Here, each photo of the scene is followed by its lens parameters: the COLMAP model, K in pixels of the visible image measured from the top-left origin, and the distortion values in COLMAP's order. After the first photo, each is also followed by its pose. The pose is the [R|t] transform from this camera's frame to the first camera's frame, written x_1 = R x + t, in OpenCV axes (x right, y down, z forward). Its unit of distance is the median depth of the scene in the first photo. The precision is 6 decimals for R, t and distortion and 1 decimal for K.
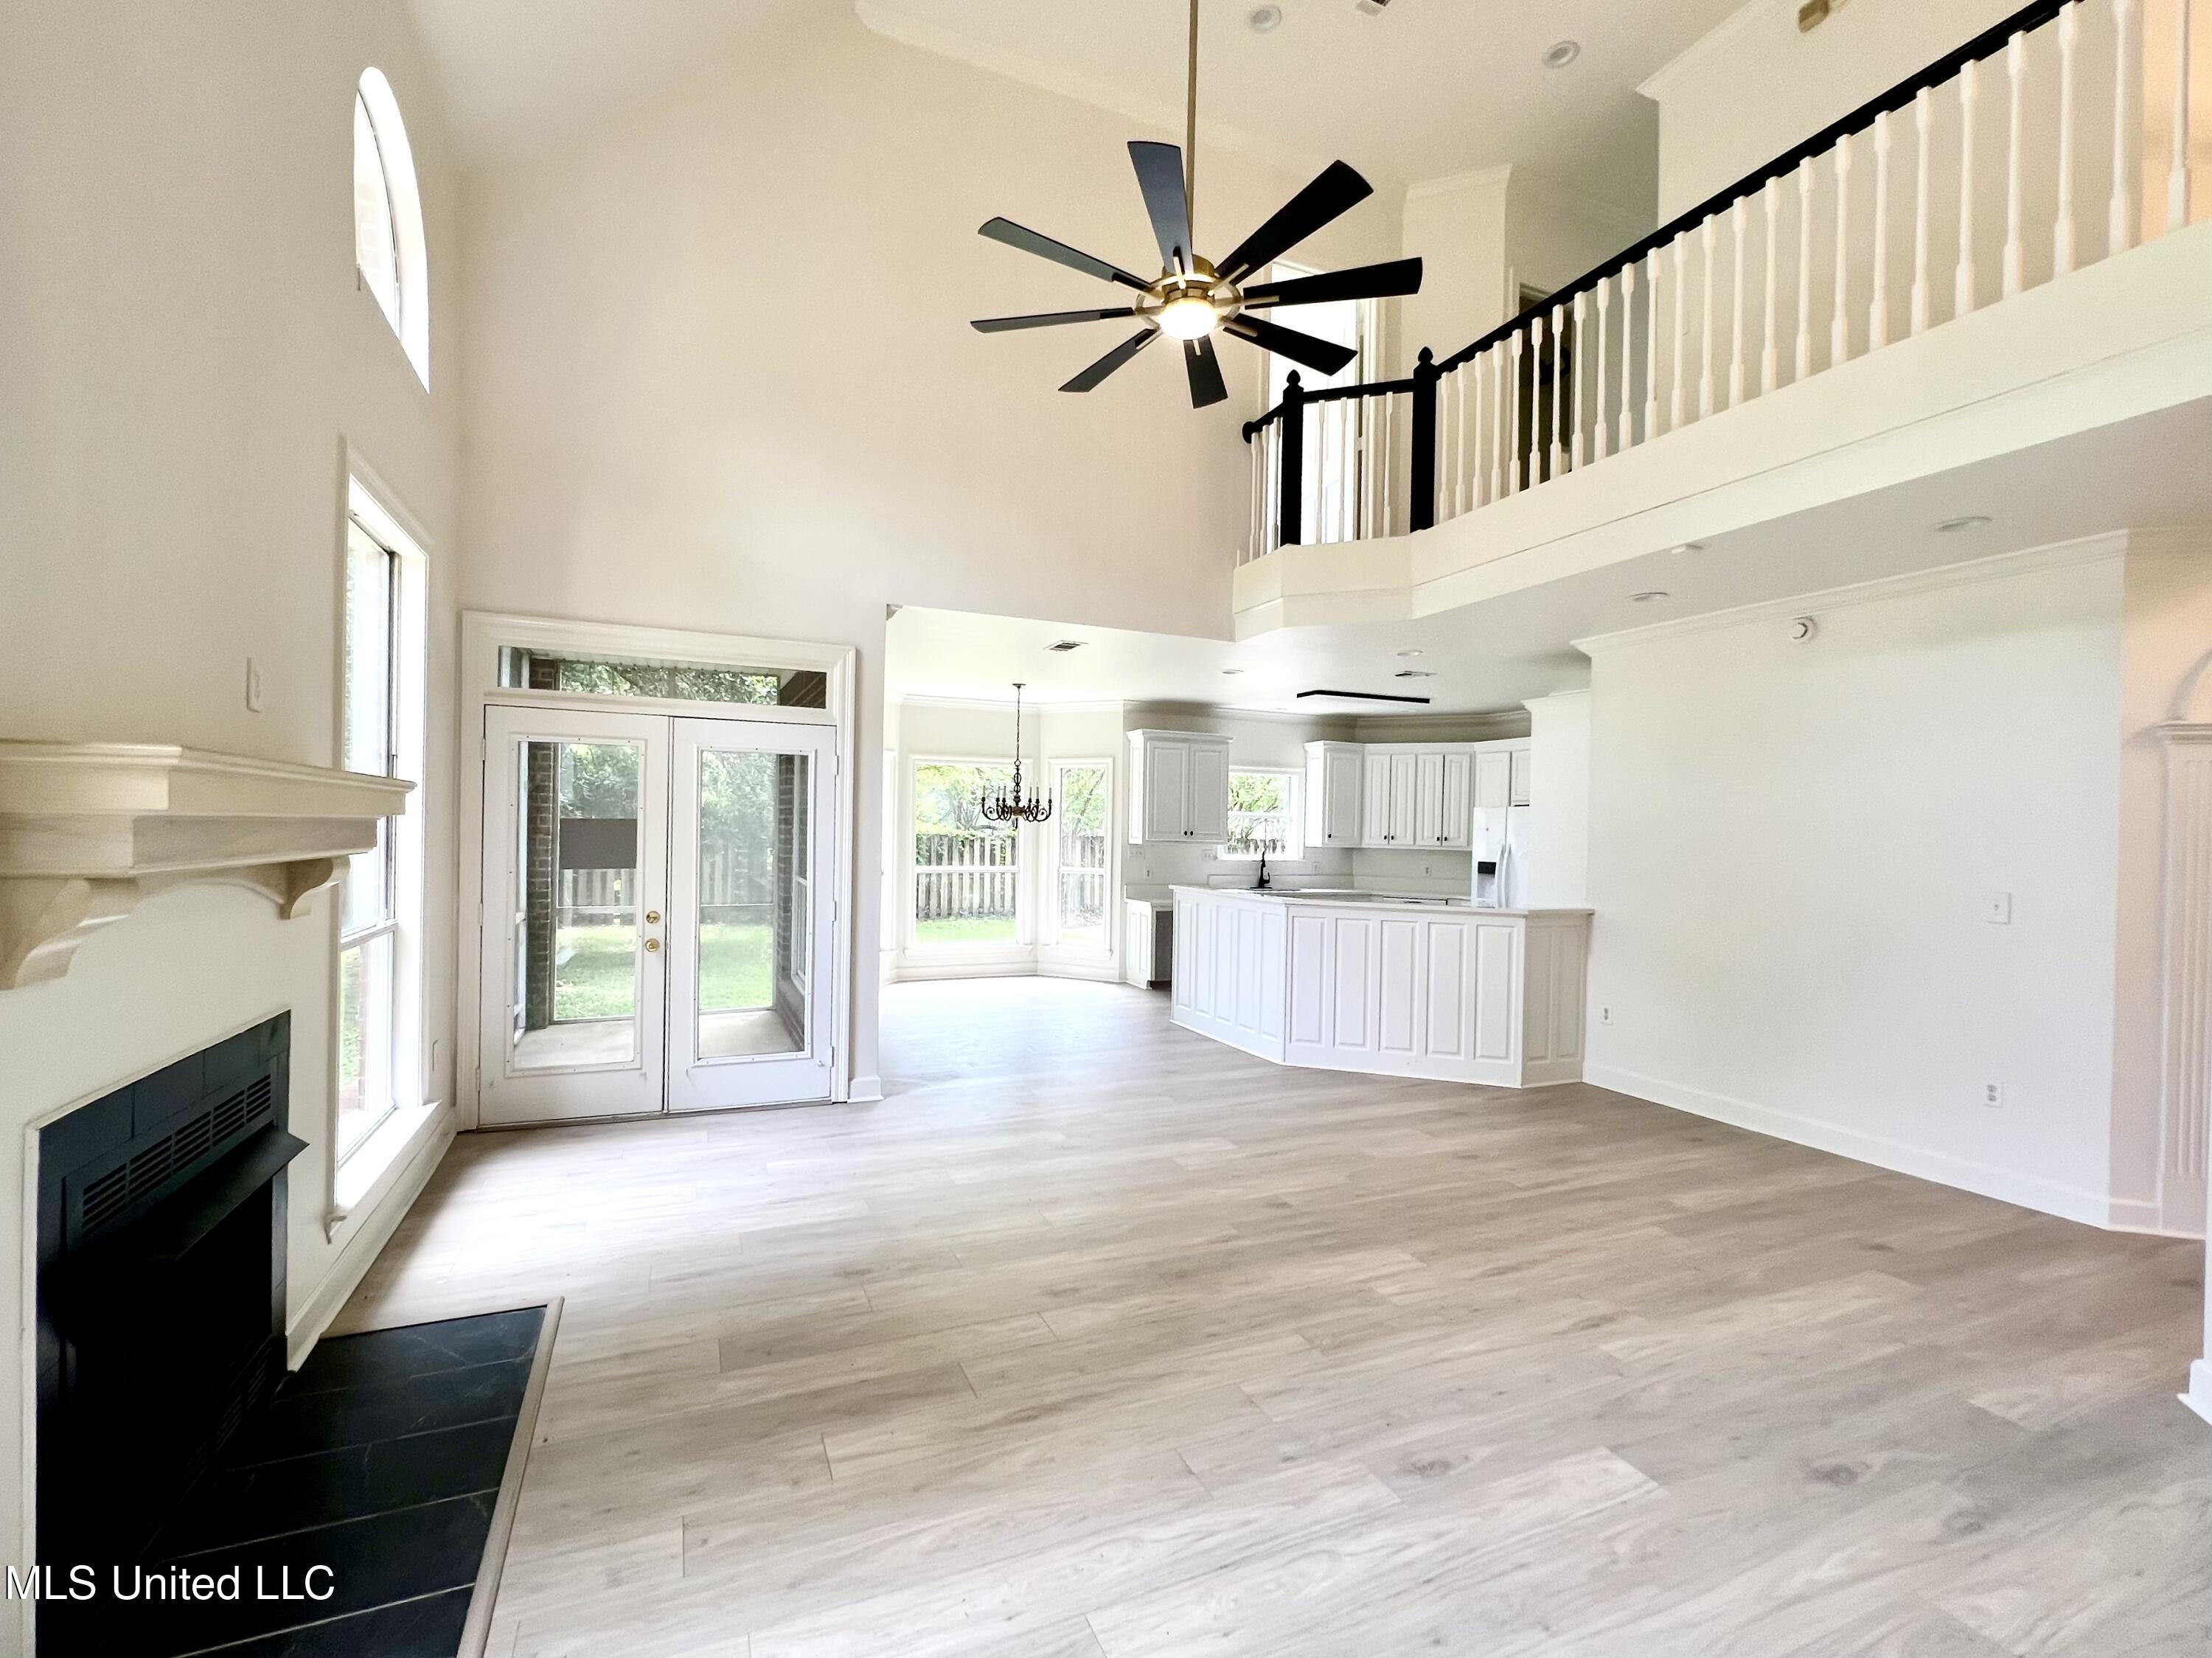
lens RADIAL K [[989.7, 0, 1105.1], [0, 989.7, 831.4], [0, 0, 1]] dist [-0.002279, 0.000013]
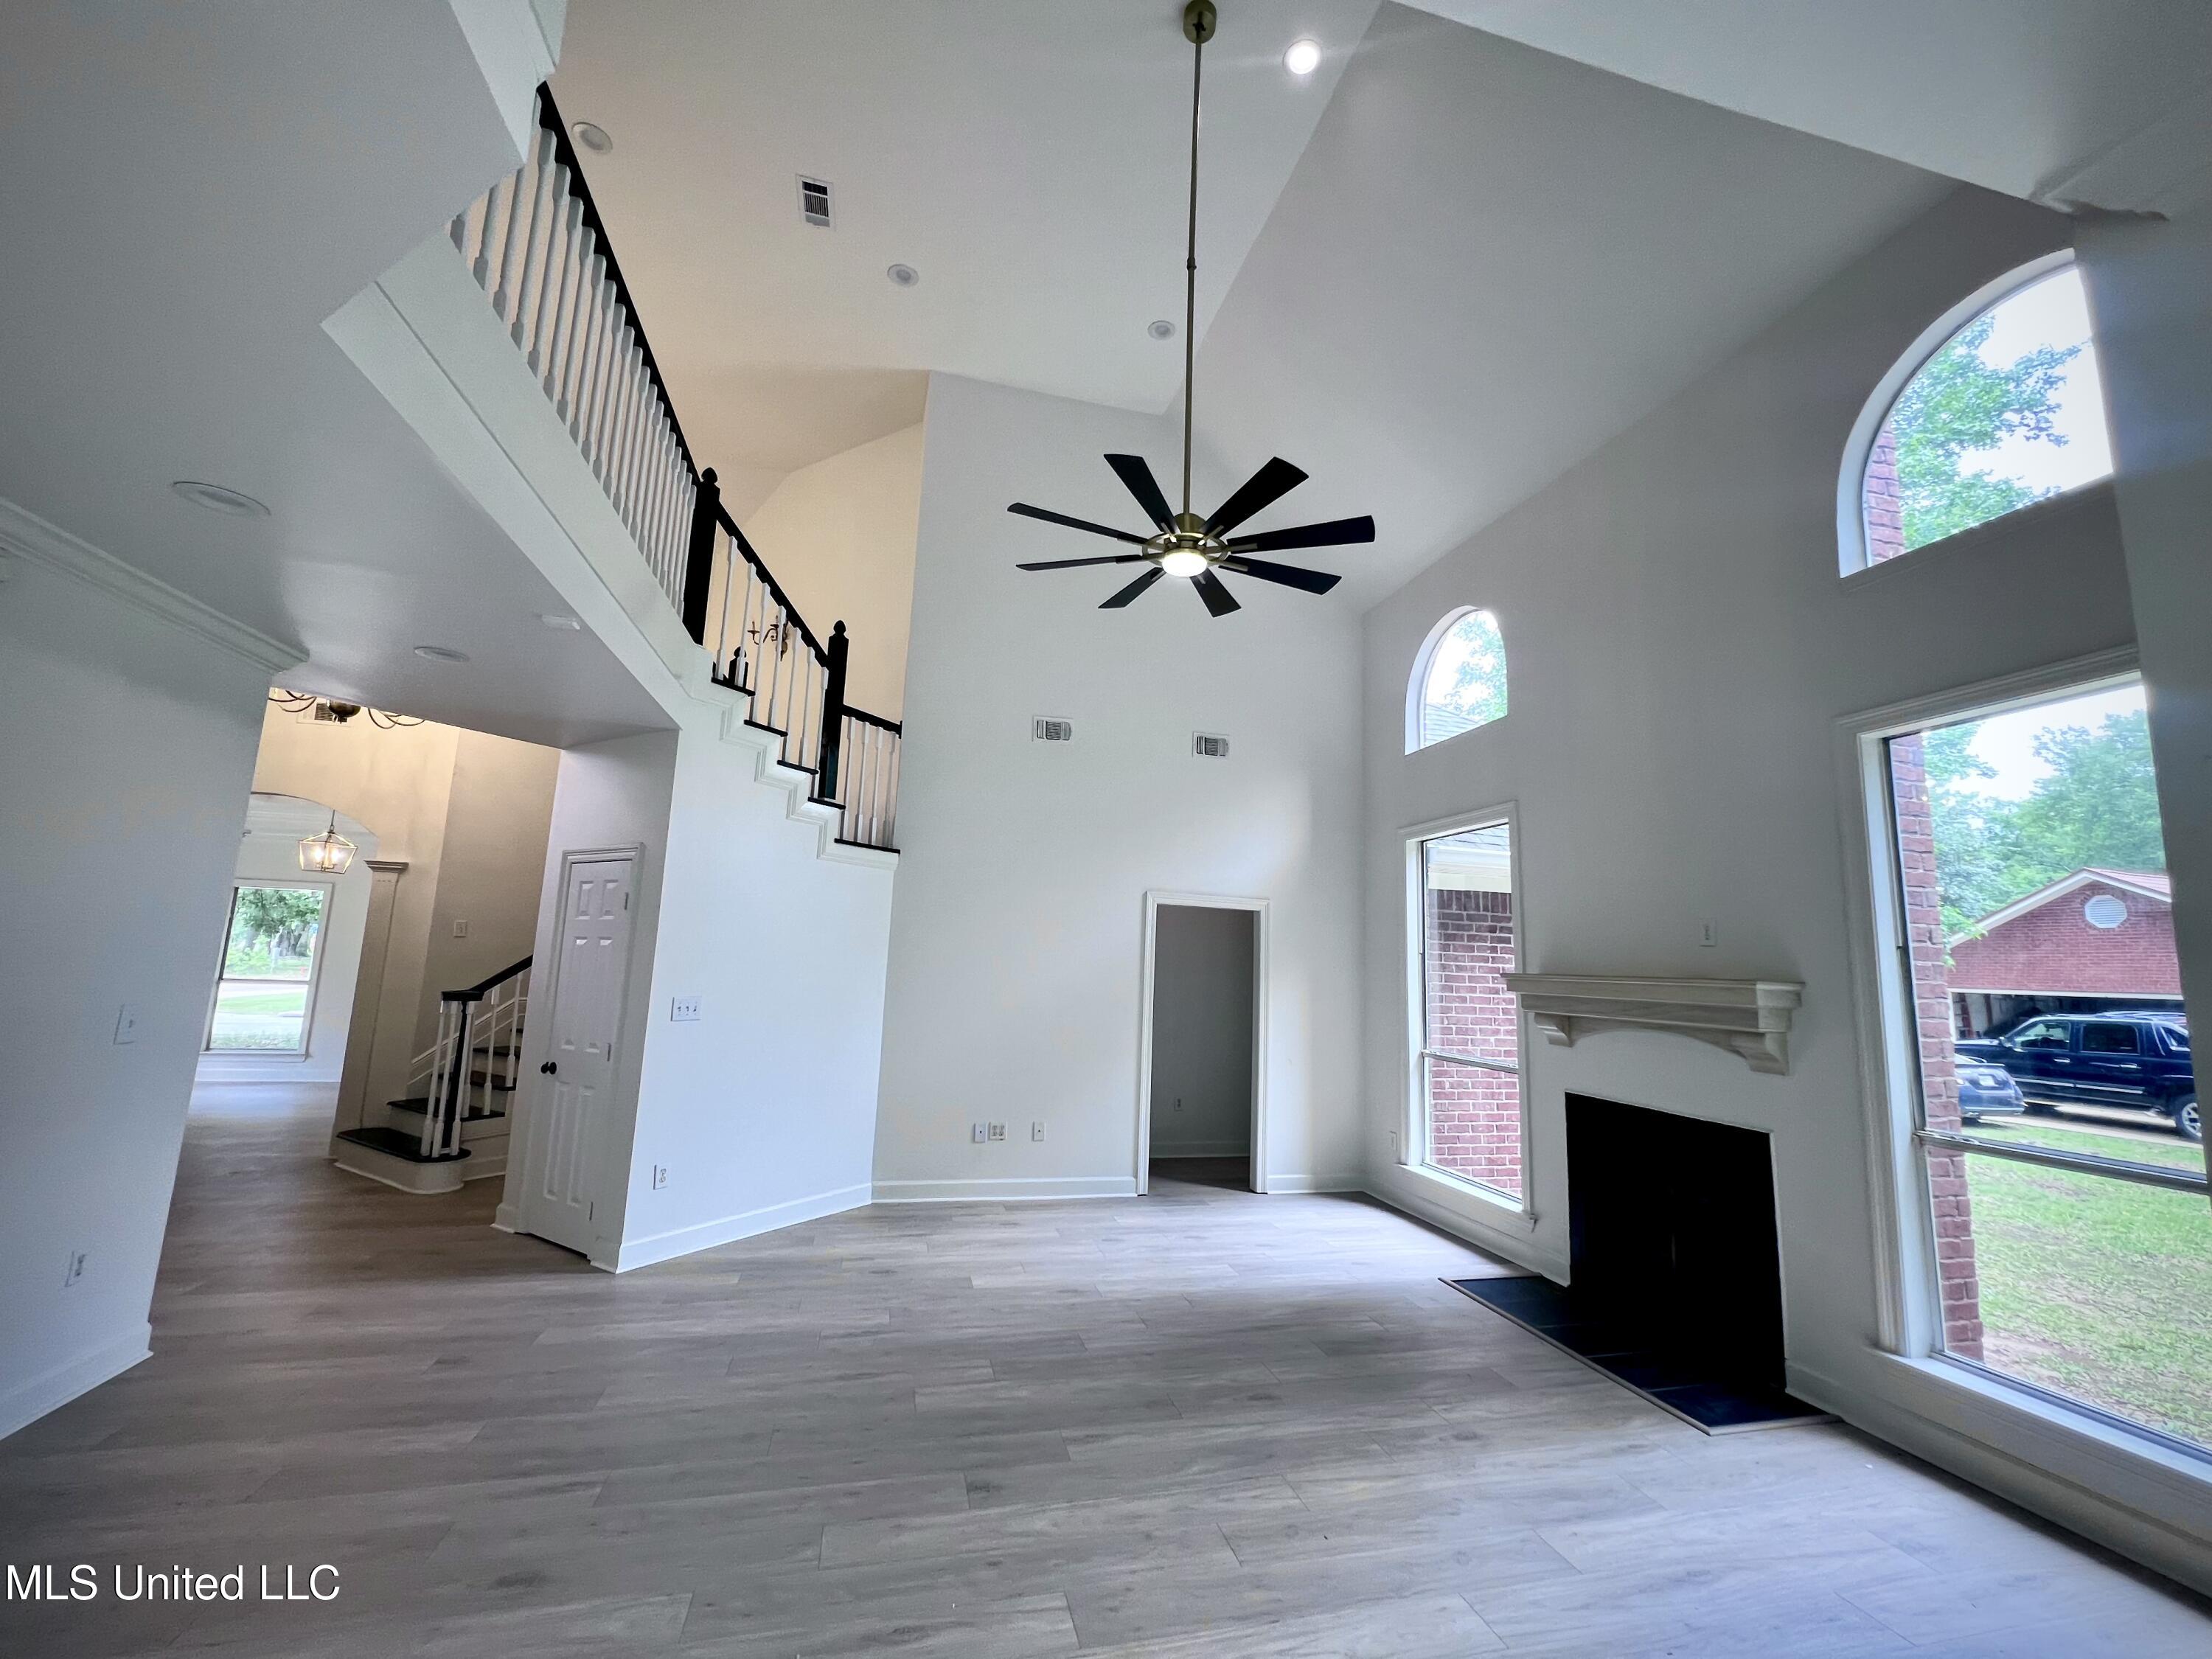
lens RADIAL K [[885.4, 0, 1115.0], [0, 885.4, 830.0], [0, 0, 1]] dist [-0.002873, -0.000075]
pose [[-0.986437, -0.033123, 0.160764, -0.010917], [-0.057131, 0.987470, -0.147100, -0.015334], [-0.153878, -0.154290, -0.975969, 1.410555]]
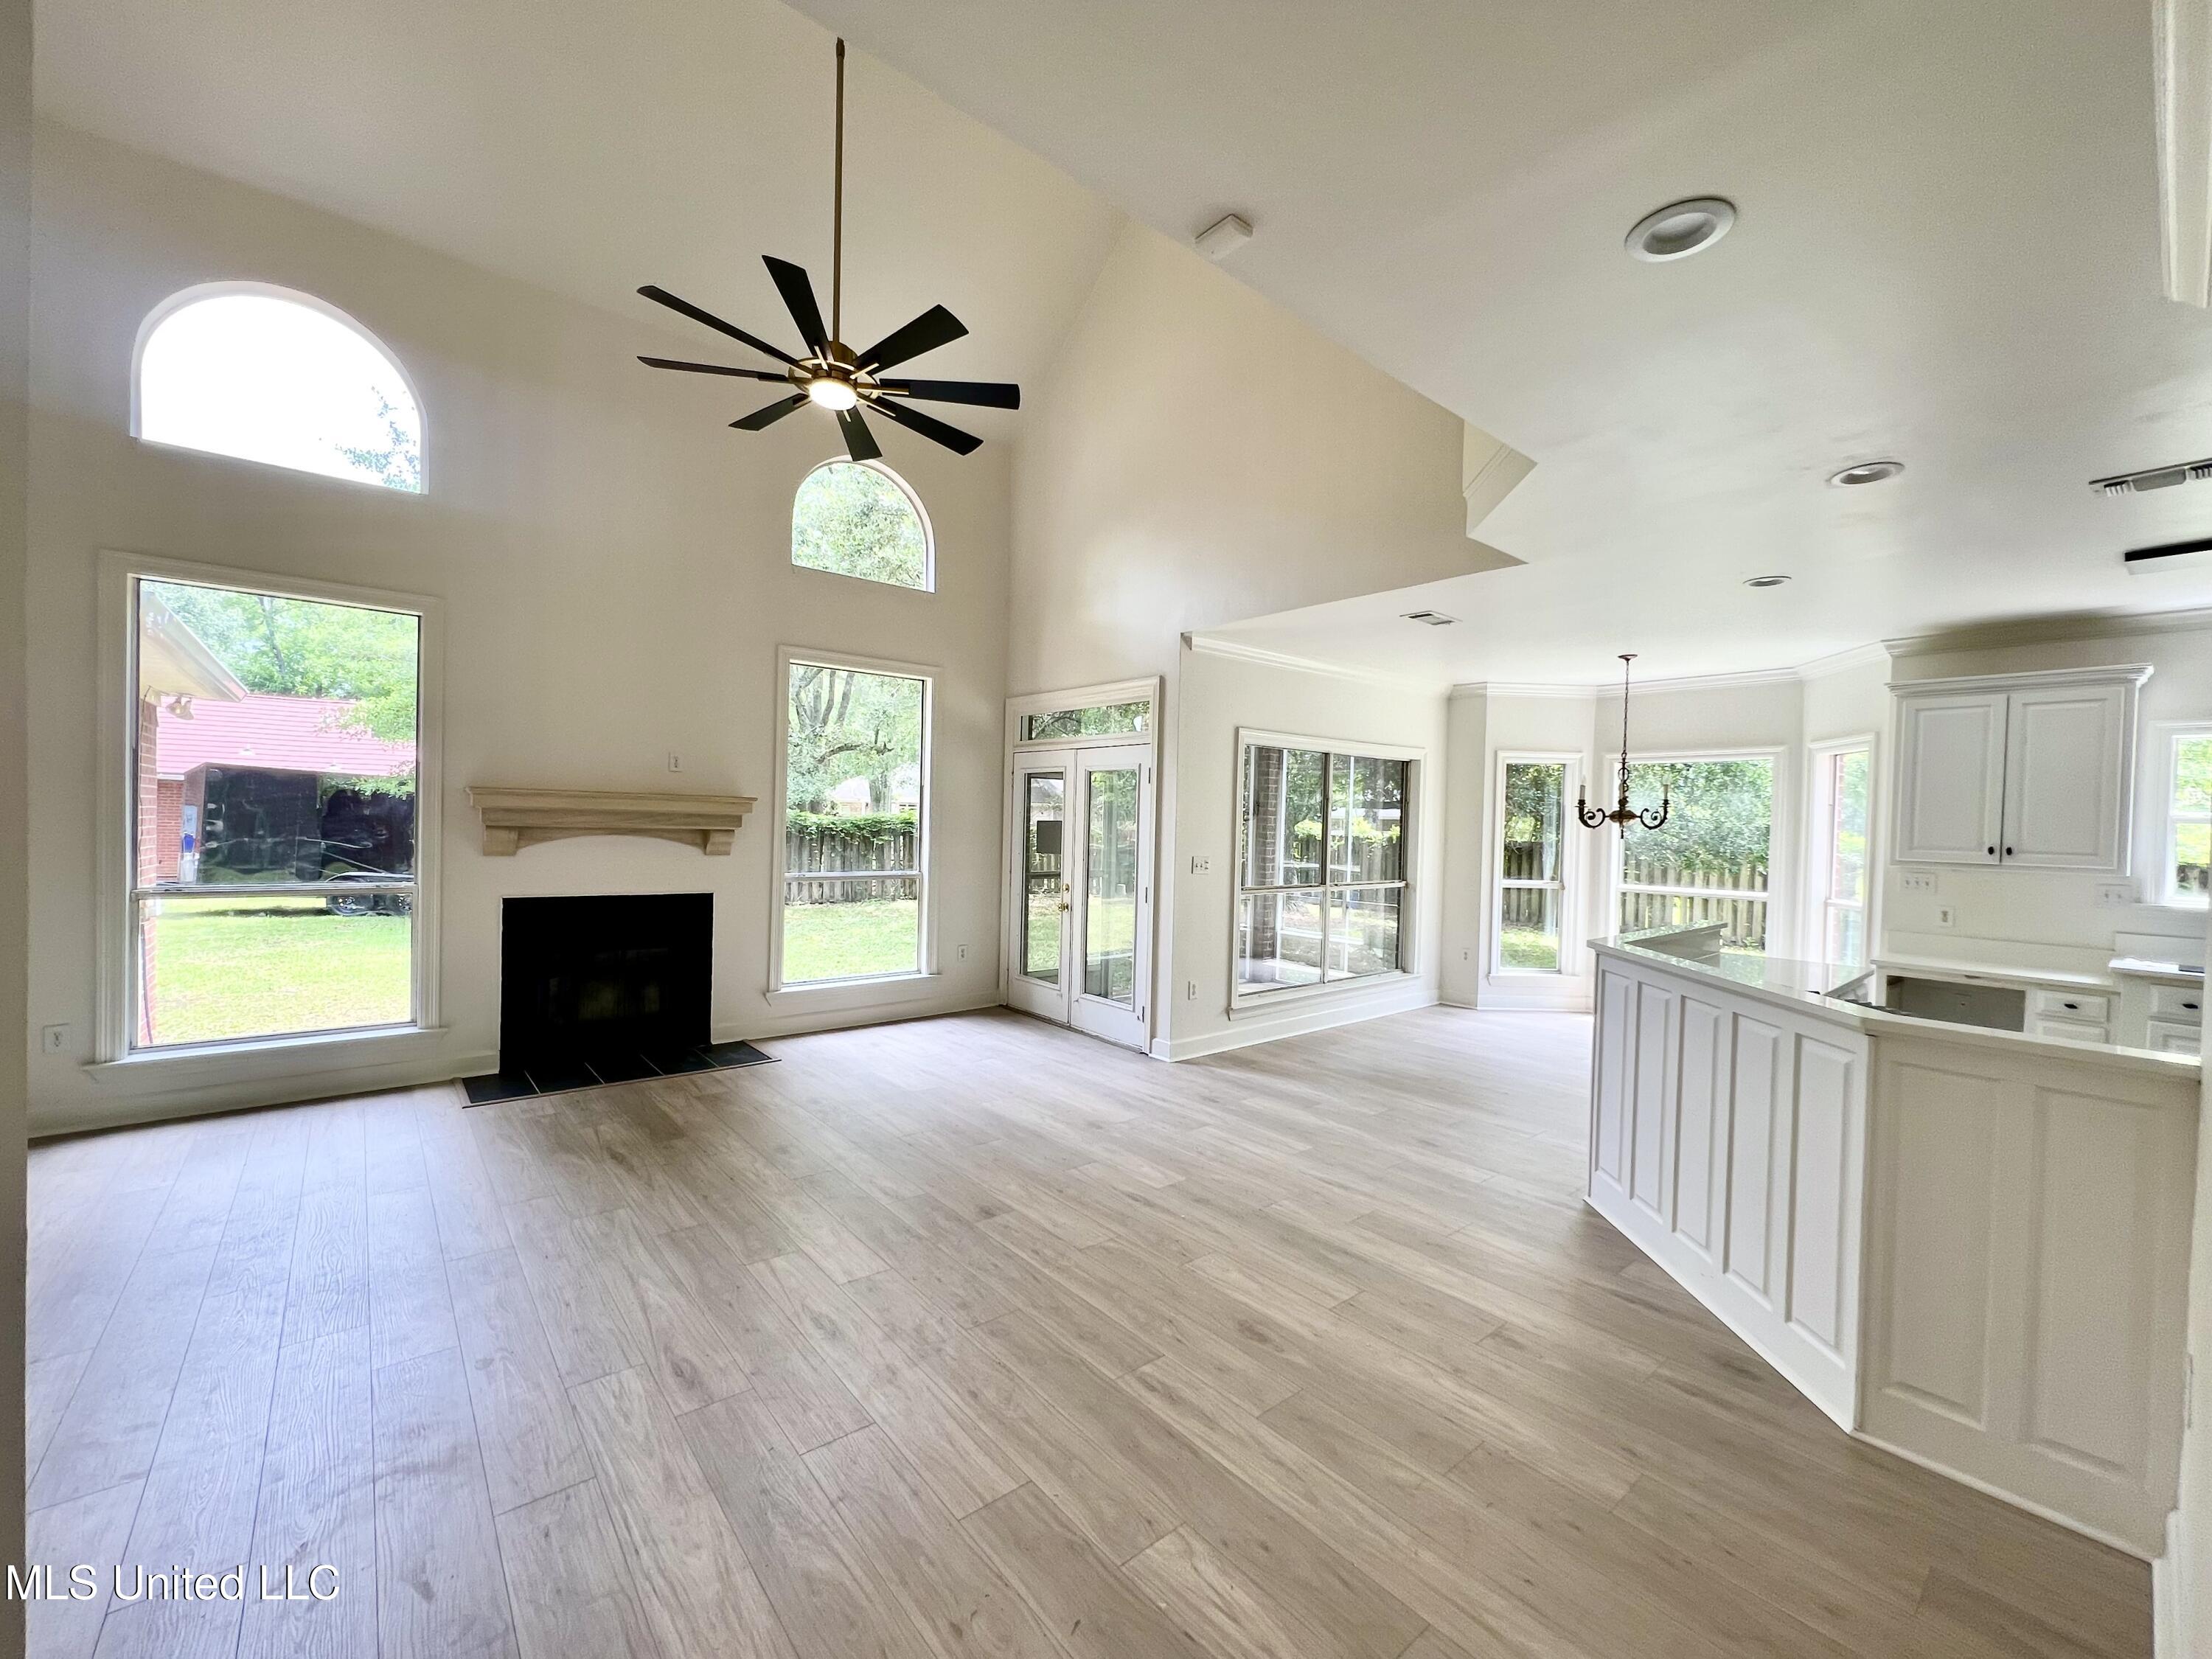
lens RADIAL K [[898.5, 0, 1103.7], [0, 898.5, 837.5], [0, 0, 1]] dist [0.001614, 0.000031]
pose [[0.282433, 0.004048, -0.959279, 0.851961], [-0.023043, 0.999731, -0.002566, 0.014968], [0.959010, 0.022830, 0.282450, 0.705746]]
